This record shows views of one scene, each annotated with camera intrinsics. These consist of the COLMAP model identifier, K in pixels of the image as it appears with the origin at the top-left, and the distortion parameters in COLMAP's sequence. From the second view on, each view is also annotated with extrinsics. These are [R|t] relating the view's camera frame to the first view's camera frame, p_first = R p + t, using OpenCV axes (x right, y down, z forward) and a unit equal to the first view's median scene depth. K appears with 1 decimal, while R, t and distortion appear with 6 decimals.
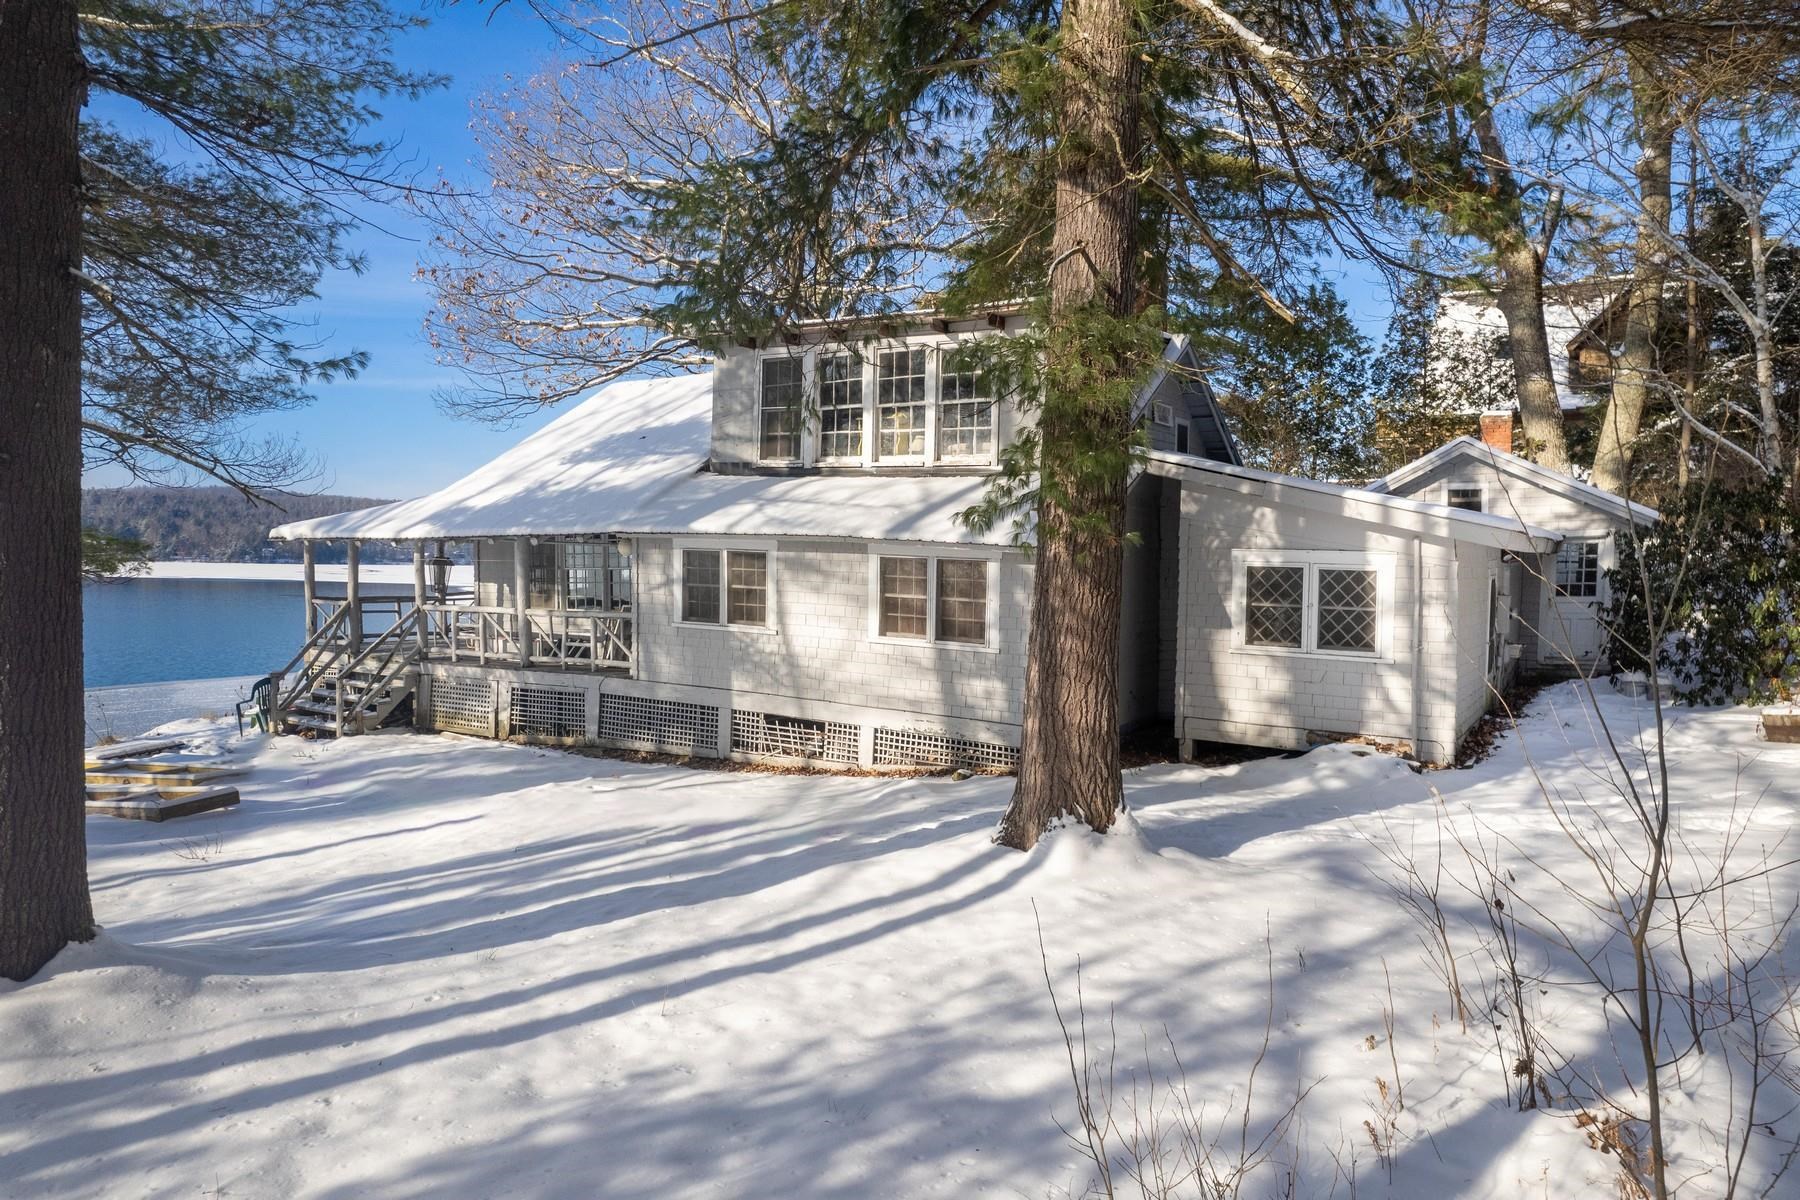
lens RADIAL K [[1121.6, 0, 900.0], [0, 1121.6, 600.0], [0, 0, 1]] dist [-0.007209, -0.000494]
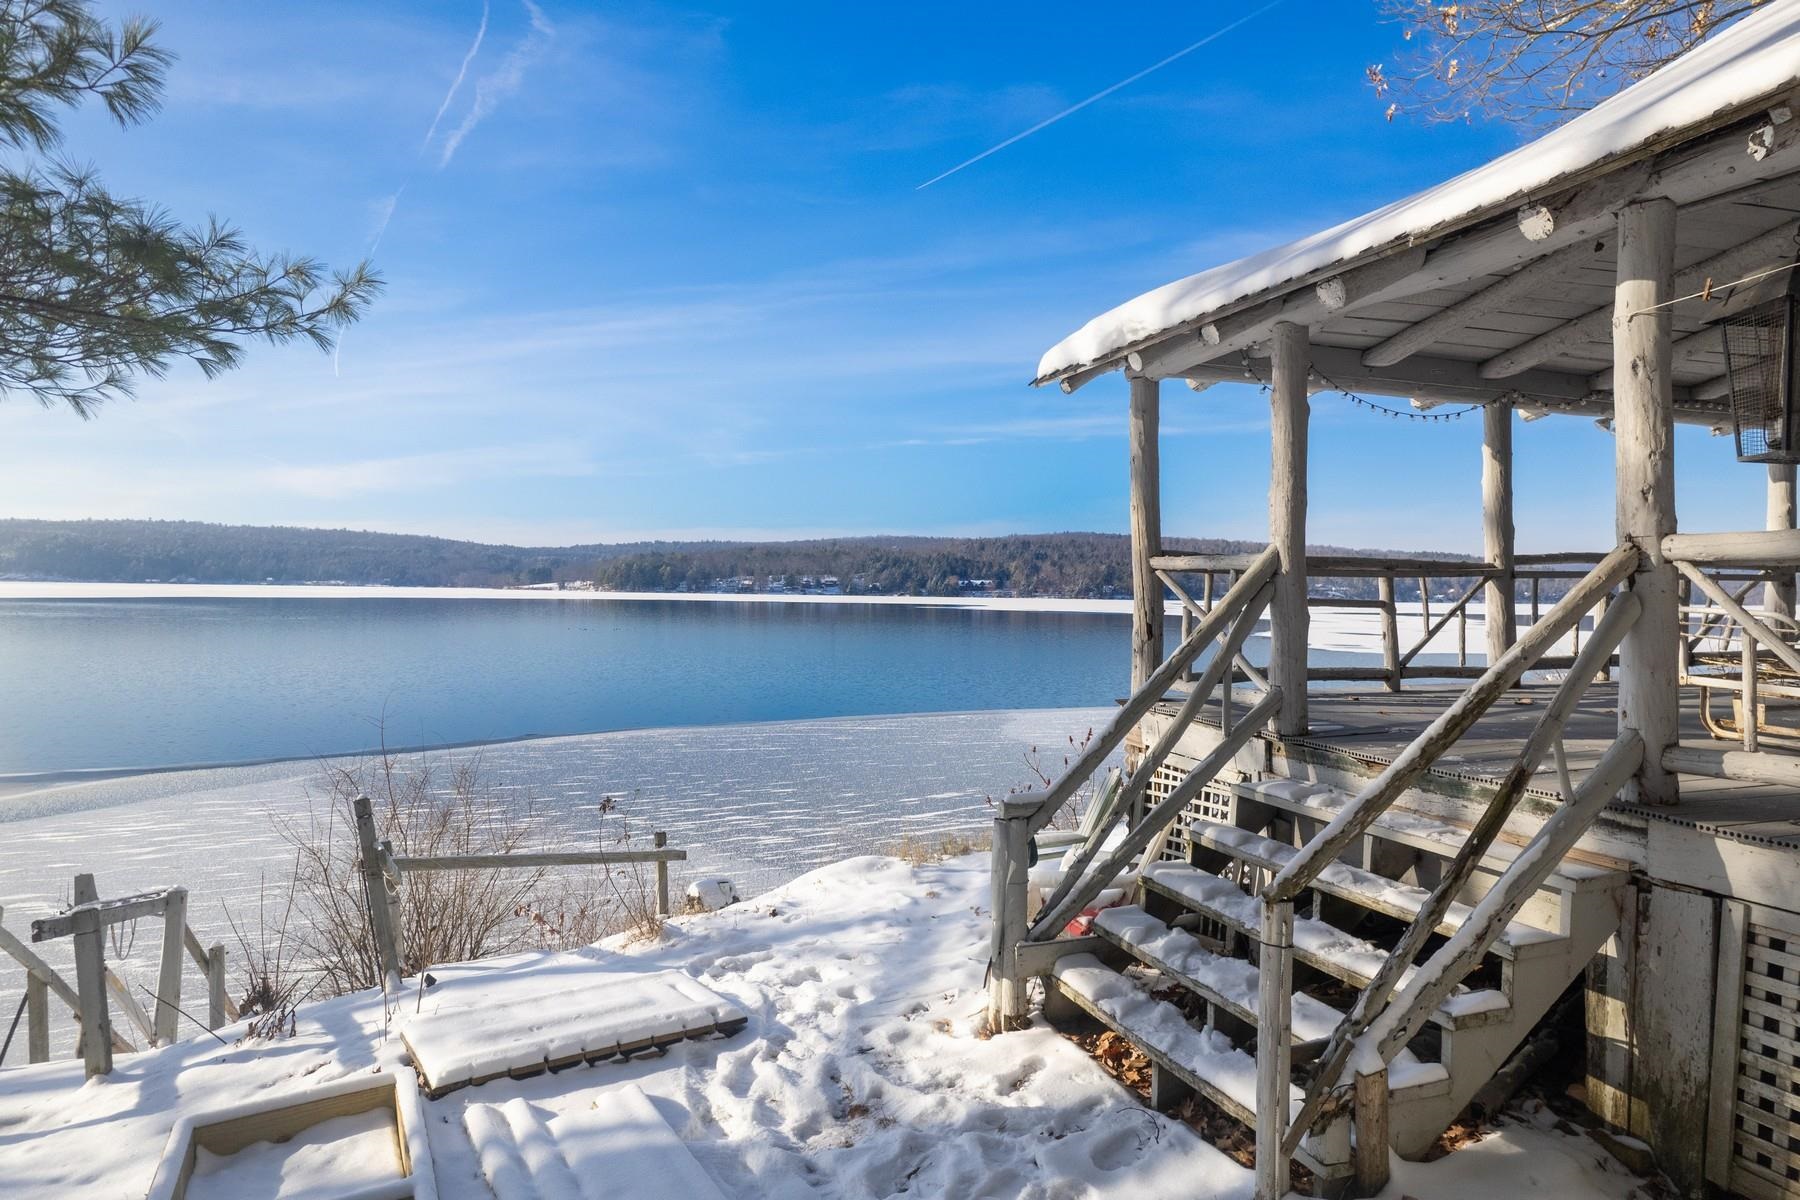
lens RADIAL K [[1121.6, 0, 900.0], [0, 1121.6, 600.0], [0, 0, 1]] dist [-0.007209, -0.000494]
pose [[0.766219, 0.001389, -0.642579, -0.403018], [-0.023682, 0.999379, -0.026078, 0.024555], [0.642144, 0.035199, 0.765776, 0.762484]]
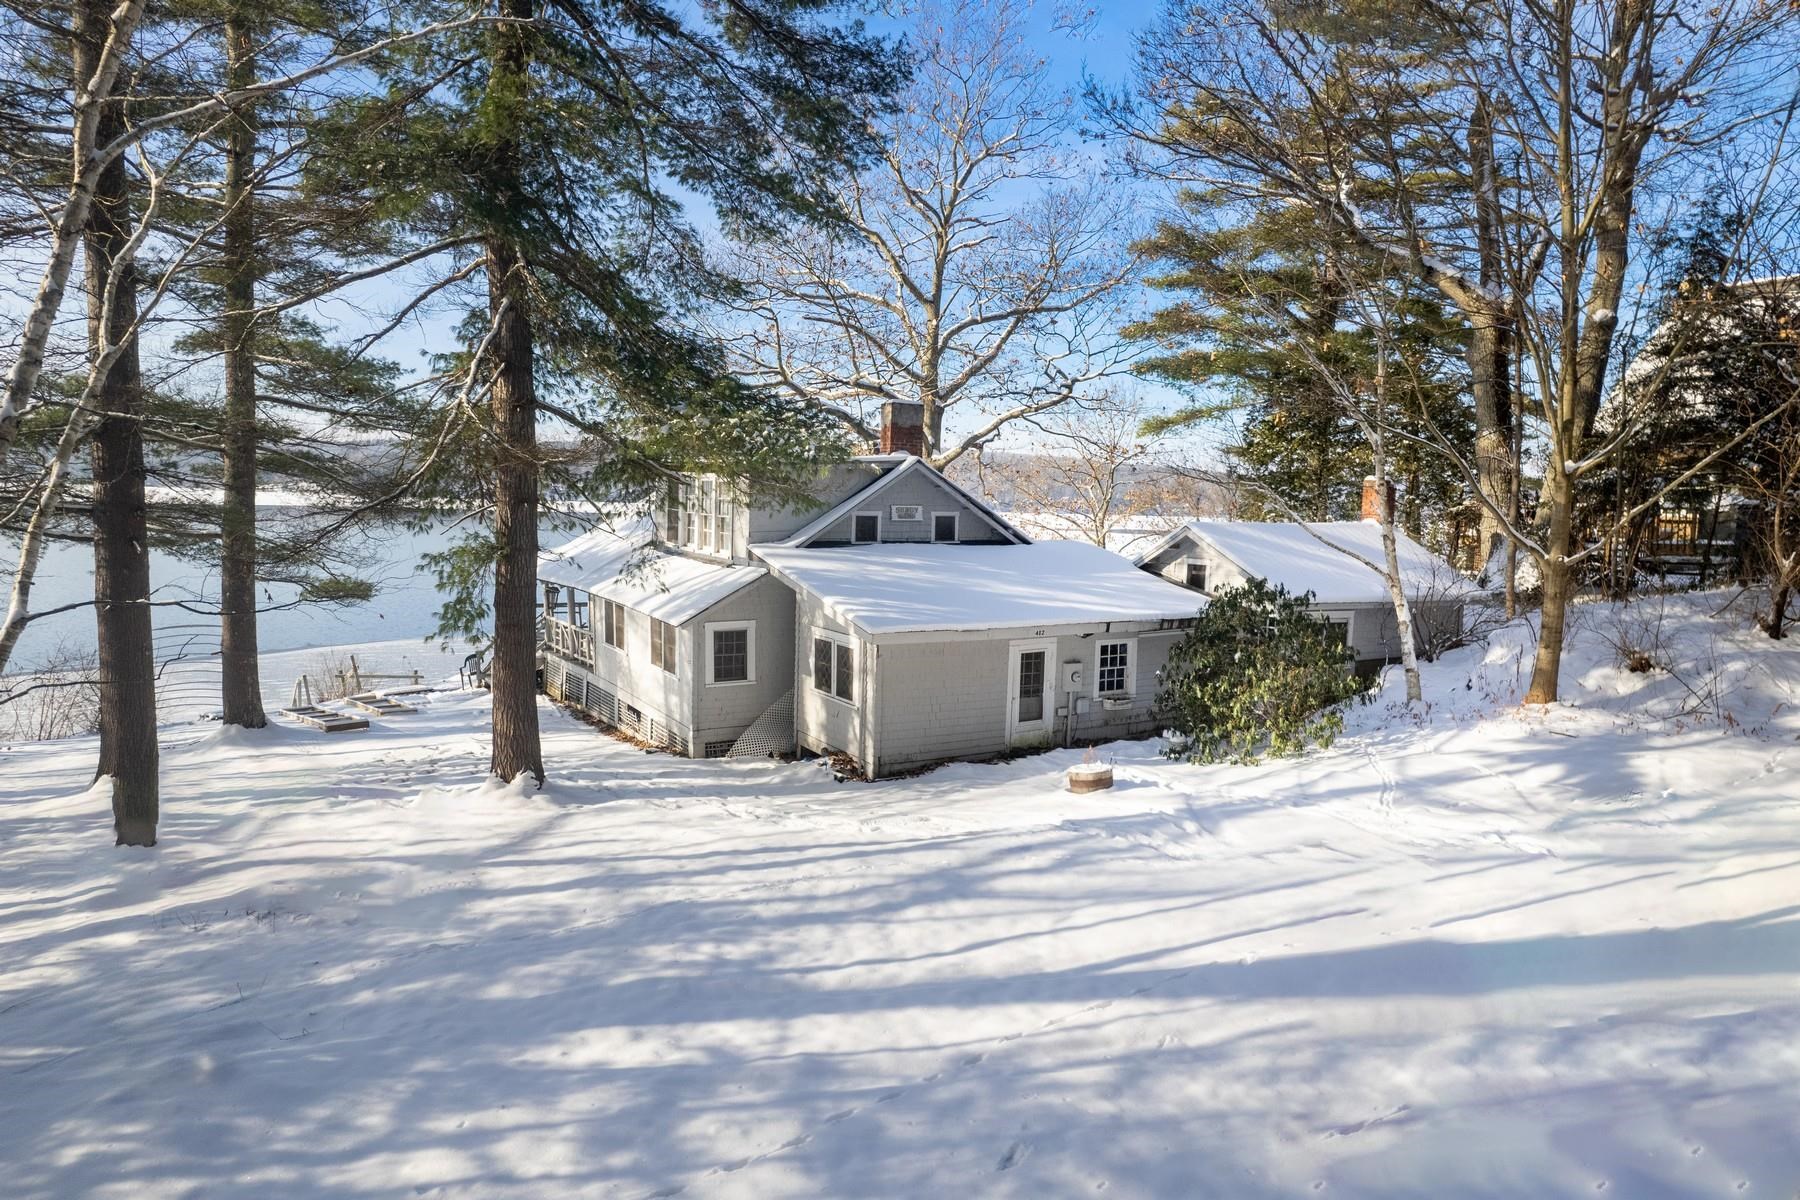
lens RADIAL K [[1121.6, 0, 900.0], [0, 1121.6, 600.0], [0, 0, 1]] dist [-0.007209, -0.000494]
pose [[0.885225, 0.044704, -0.463011, 0.800724], [-0.024841, 0.998494, 0.048912, -0.114053], [0.464500, -0.031797, 0.885002, -0.225247]]
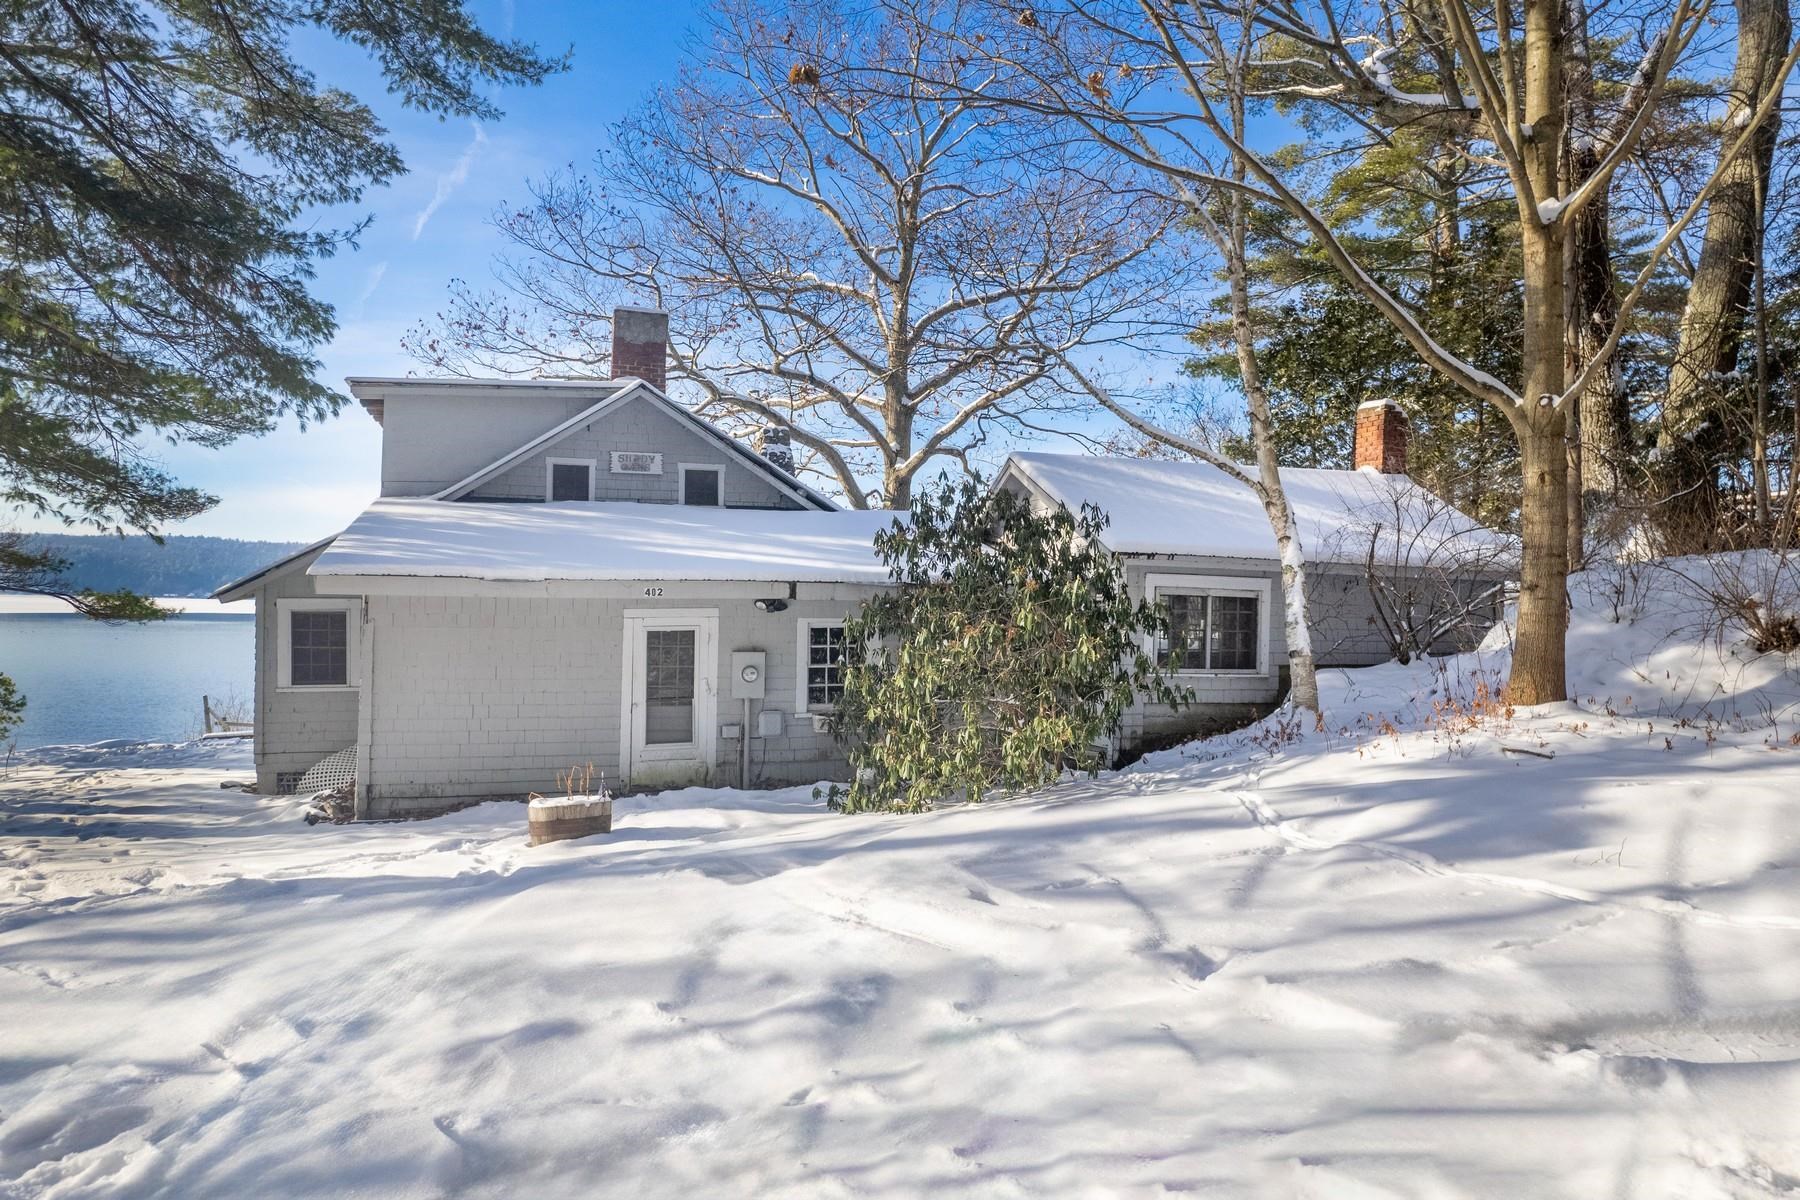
lens RADIAL K [[1121.6, 0, 900.0], [0, 1121.6, 600.0], [0, 0, 1]] dist [-0.007209, -0.000494]
pose [[0.776666, -0.008446, -0.629857, 0.934313], [-0.024796, 0.998725, -0.043969, -0.011140], [0.629425, 0.049767, 0.775466, 0.331475]]
